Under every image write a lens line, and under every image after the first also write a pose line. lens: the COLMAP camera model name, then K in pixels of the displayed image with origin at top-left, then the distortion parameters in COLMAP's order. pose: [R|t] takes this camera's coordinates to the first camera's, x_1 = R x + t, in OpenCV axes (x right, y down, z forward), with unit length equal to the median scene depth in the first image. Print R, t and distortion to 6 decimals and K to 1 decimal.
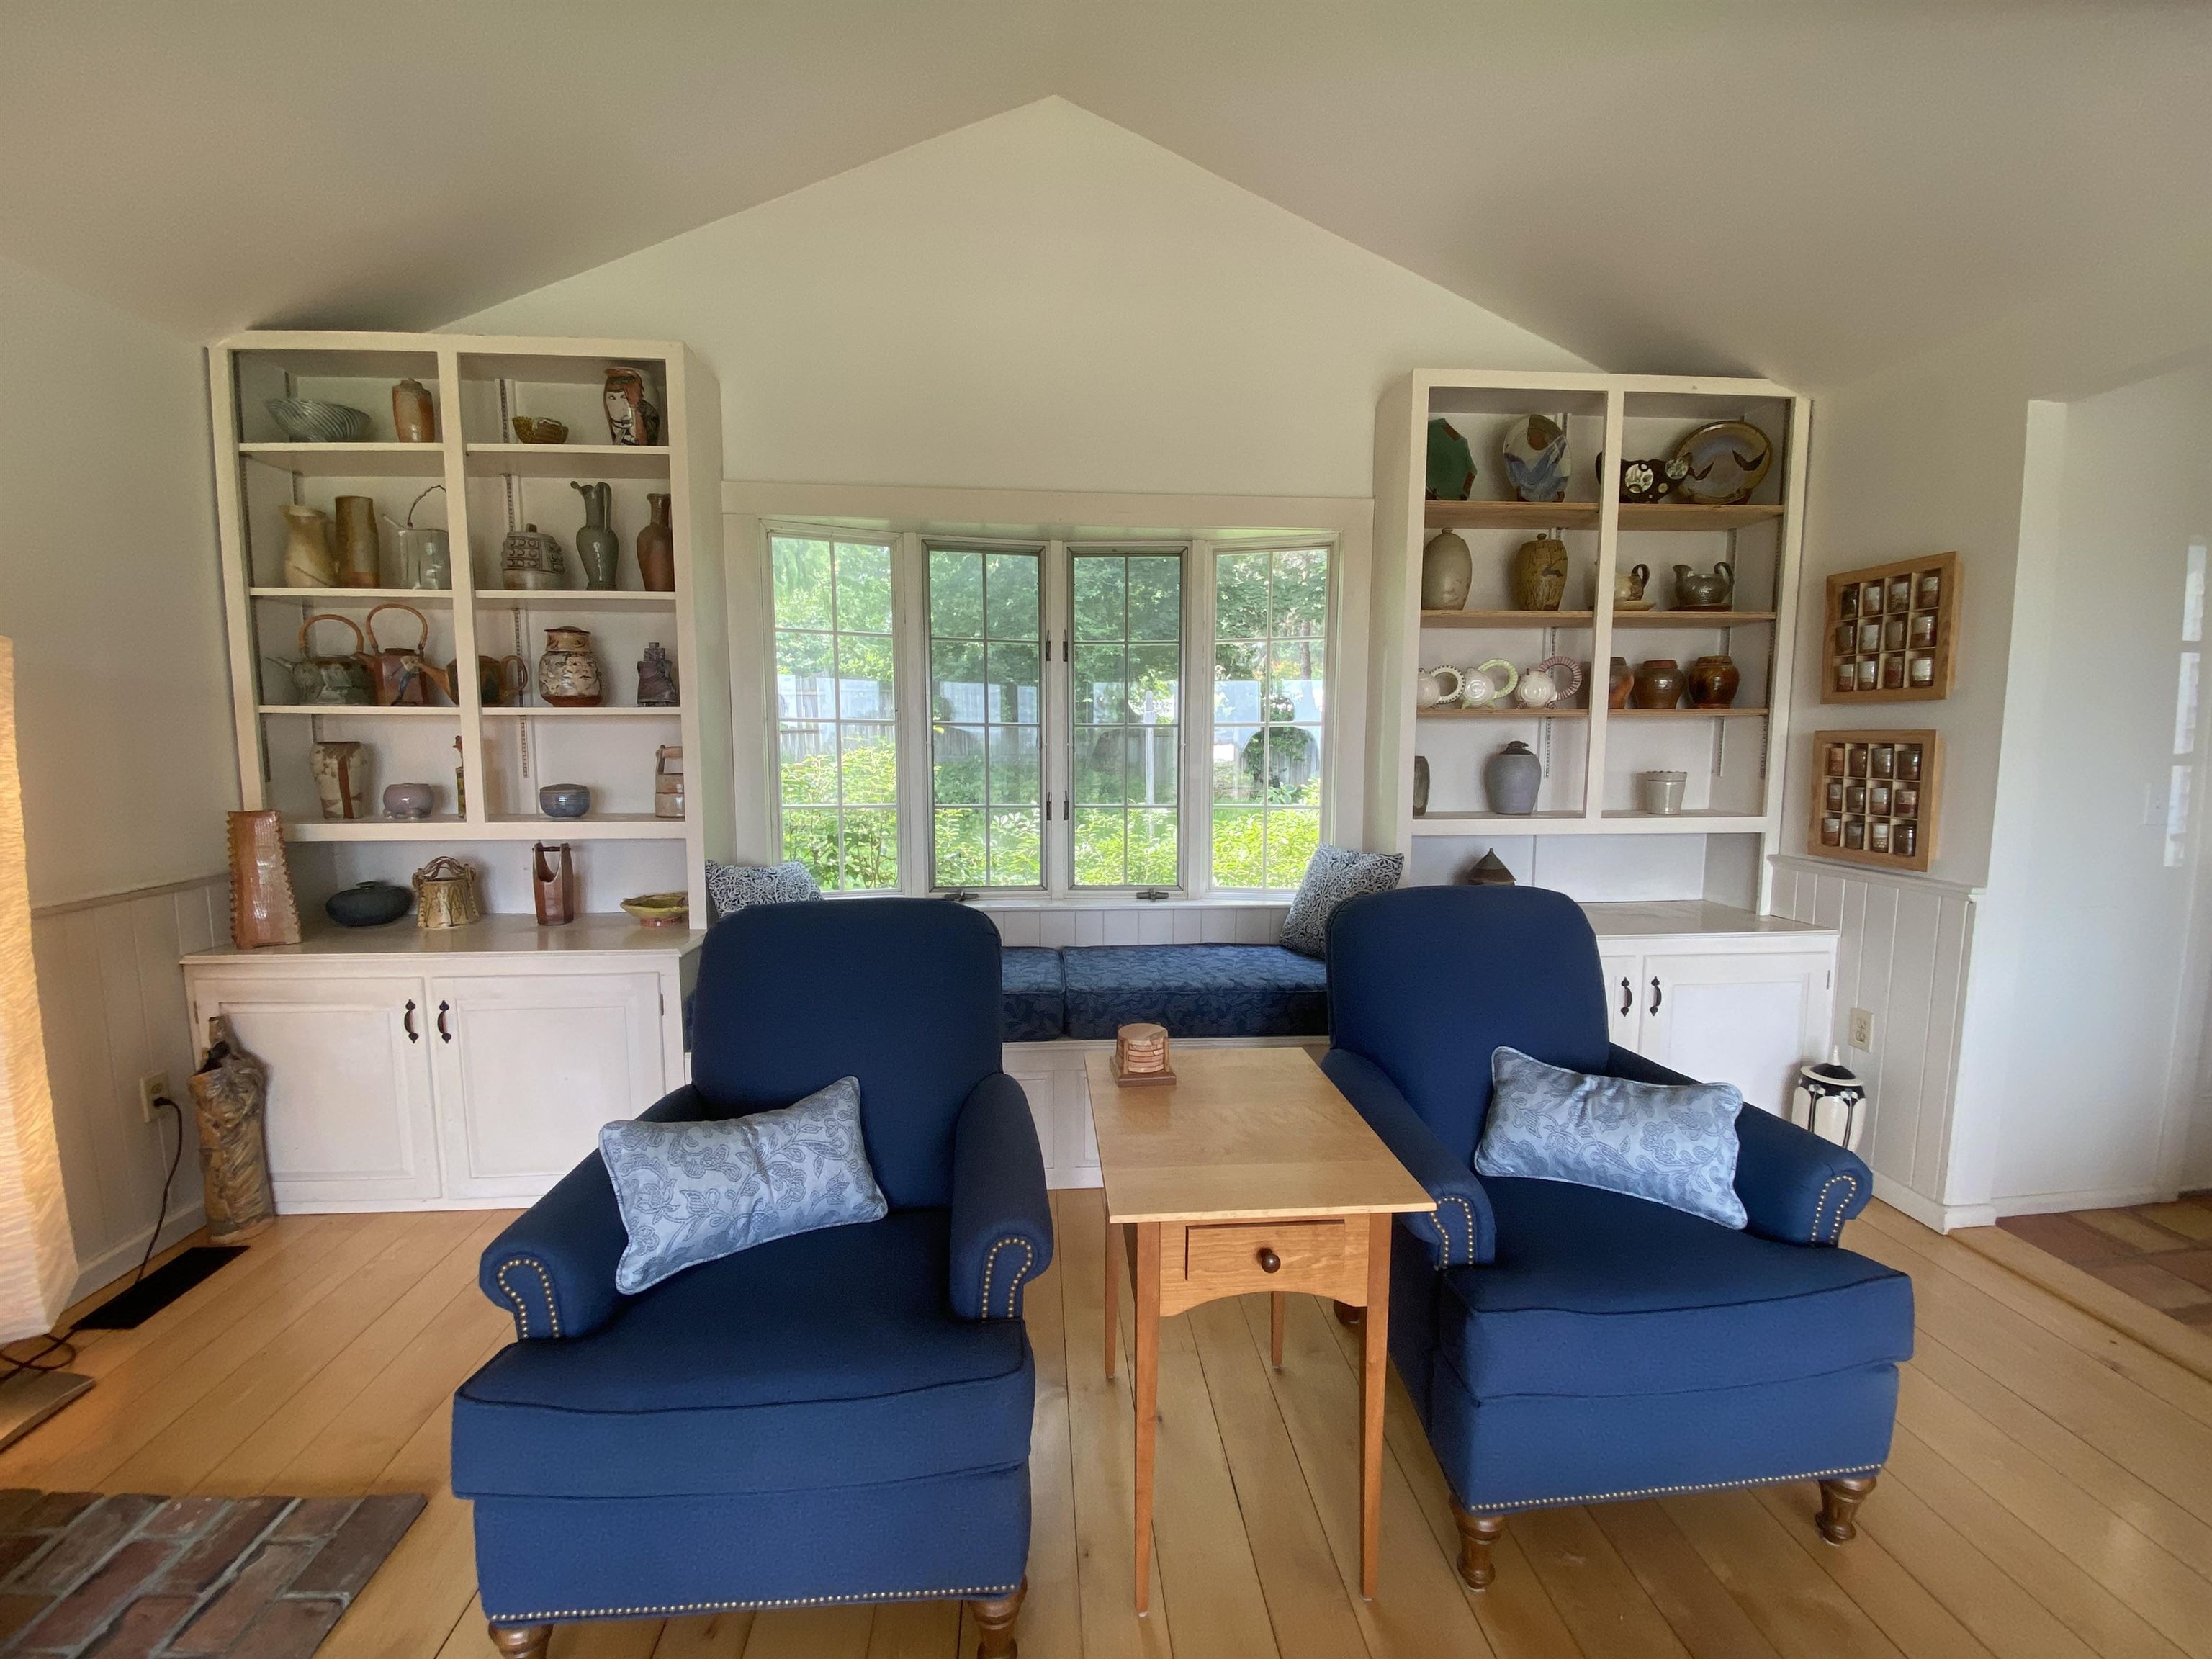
lens RADIAL K [[896.2, 0, 1109.5], [0, 896.2, 816.7], [0, 0, 1]] dist [0.024992, -0.000098]
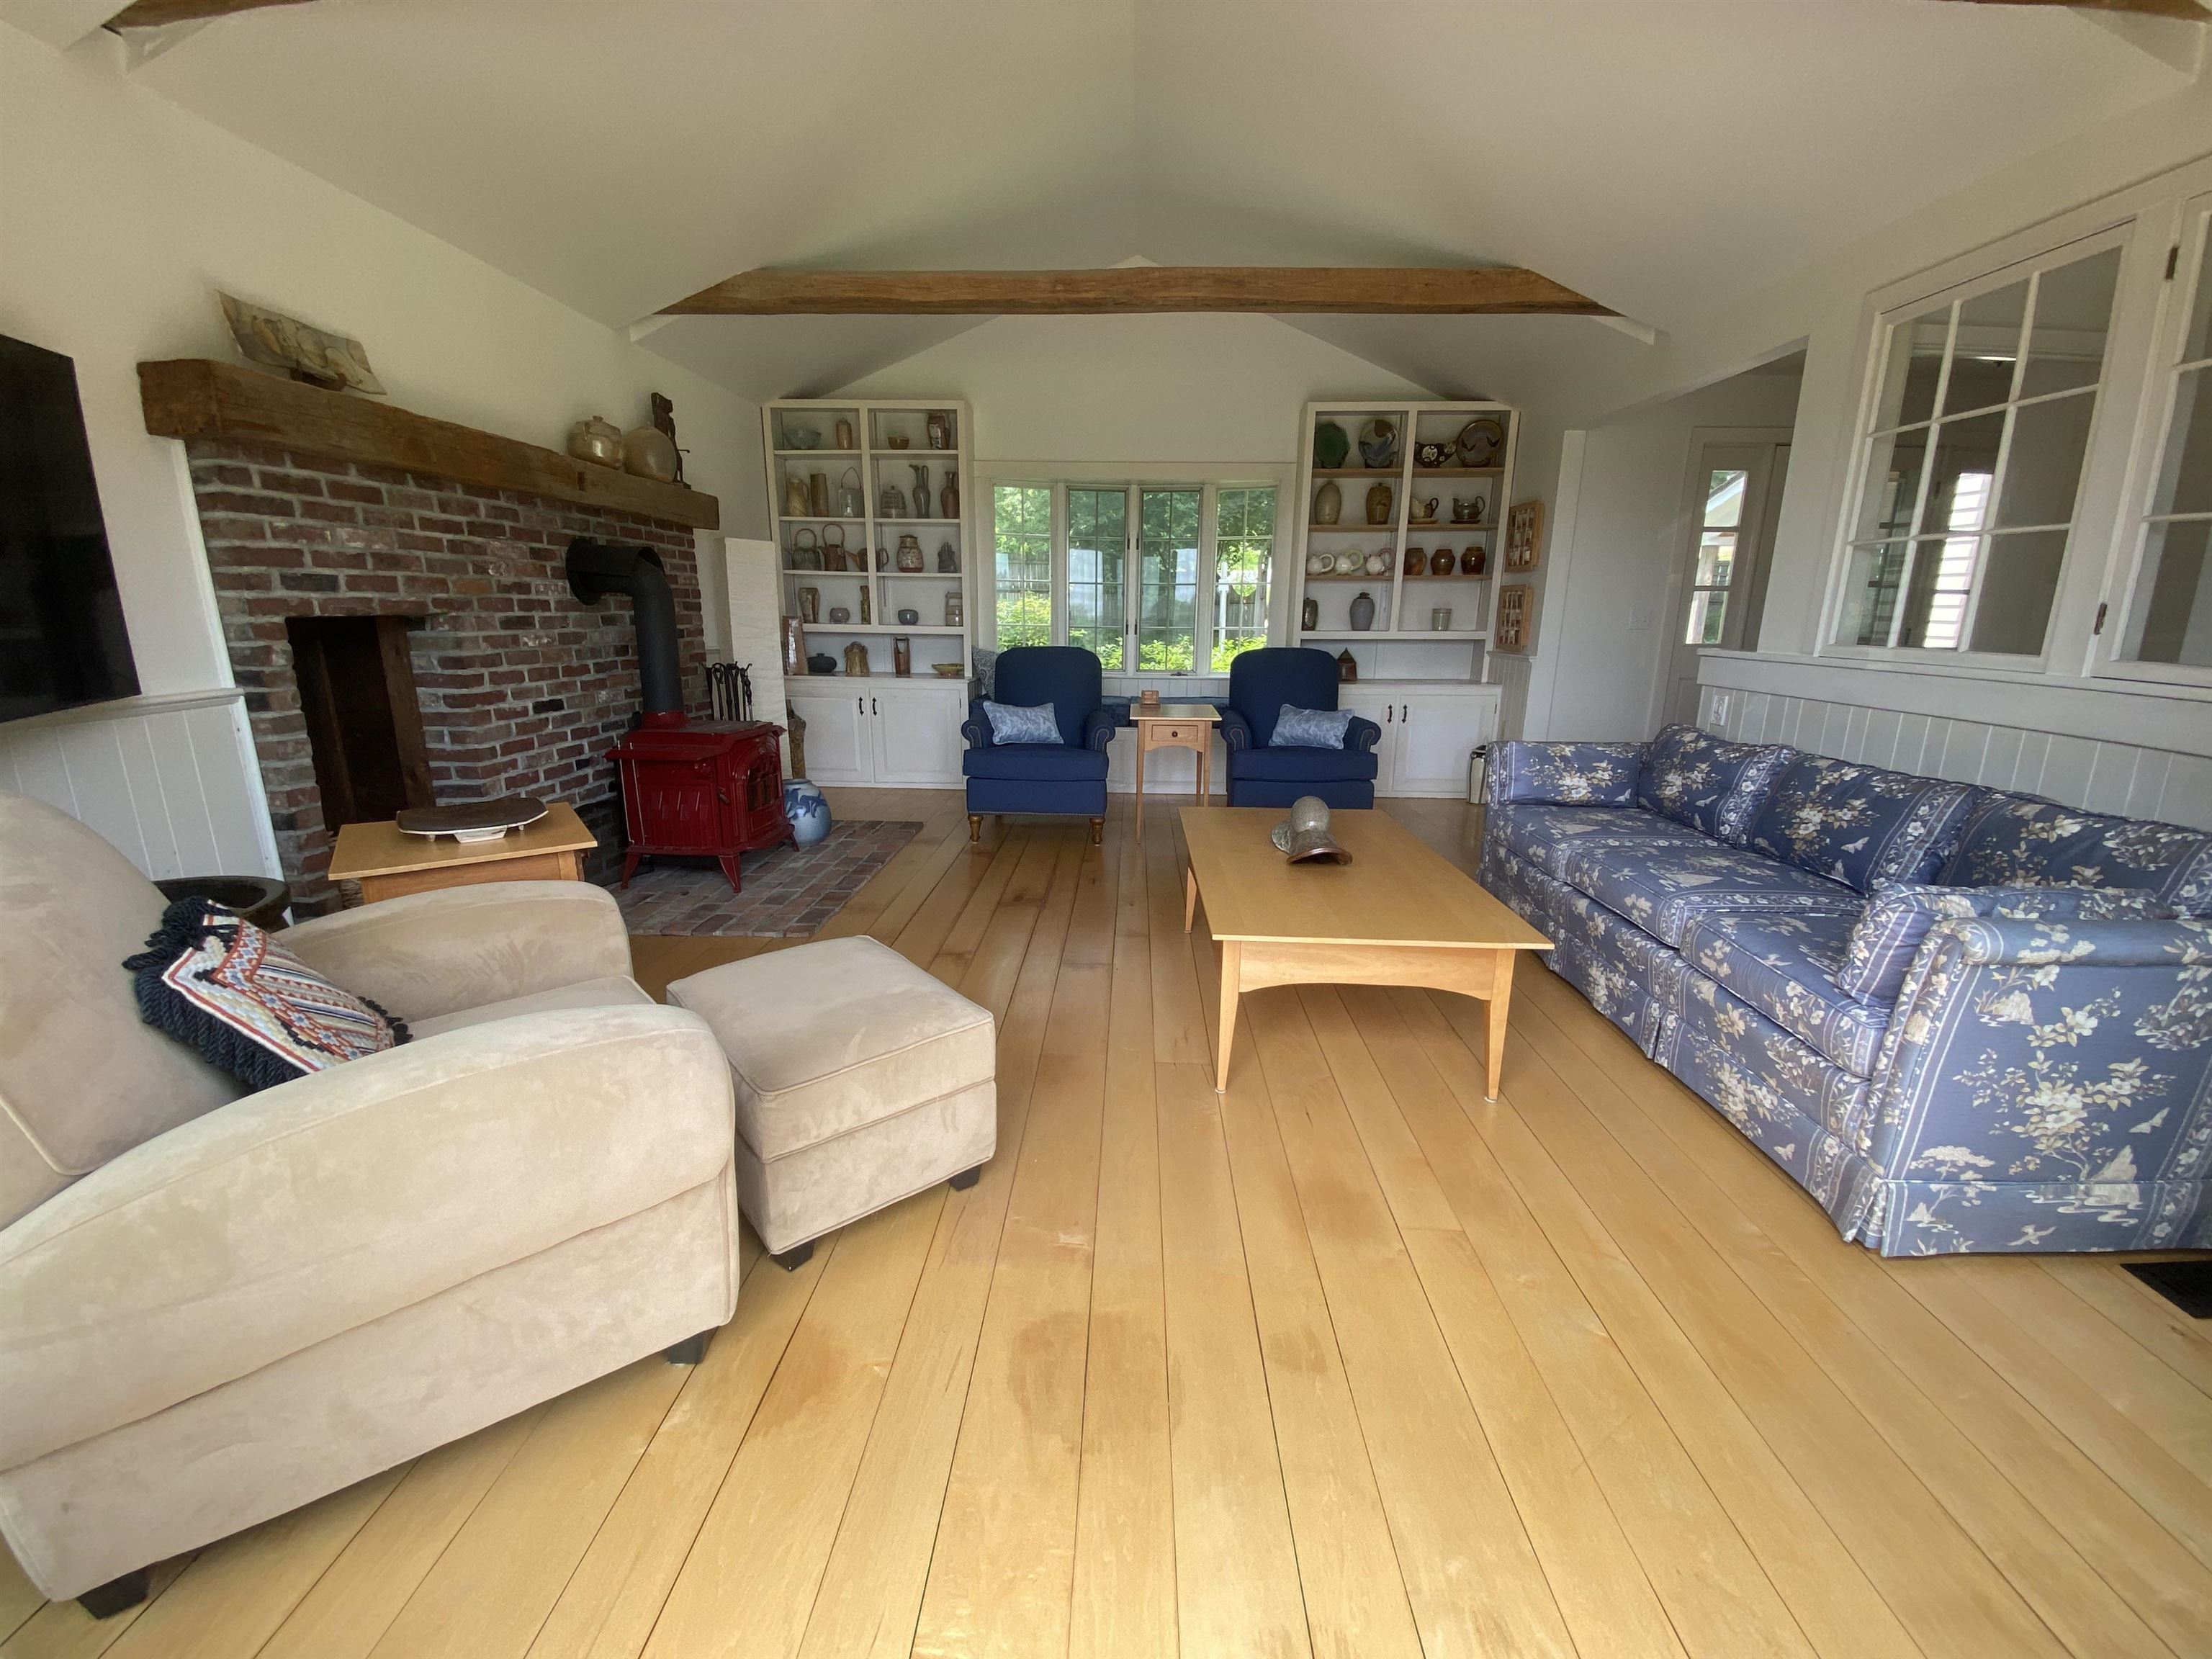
lens RADIAL K [[896.2, 0, 1098.6], [0, 896.2, 826.2], [0, 0, 1]] dist [0.024992, -0.000098]
pose [[0.992083, 0.038813, -0.119440, 0.139981], [-0.019954, 0.987679, 0.155213, 0.136850], [0.123992, -0.151601, 0.980634, -1.150085]]
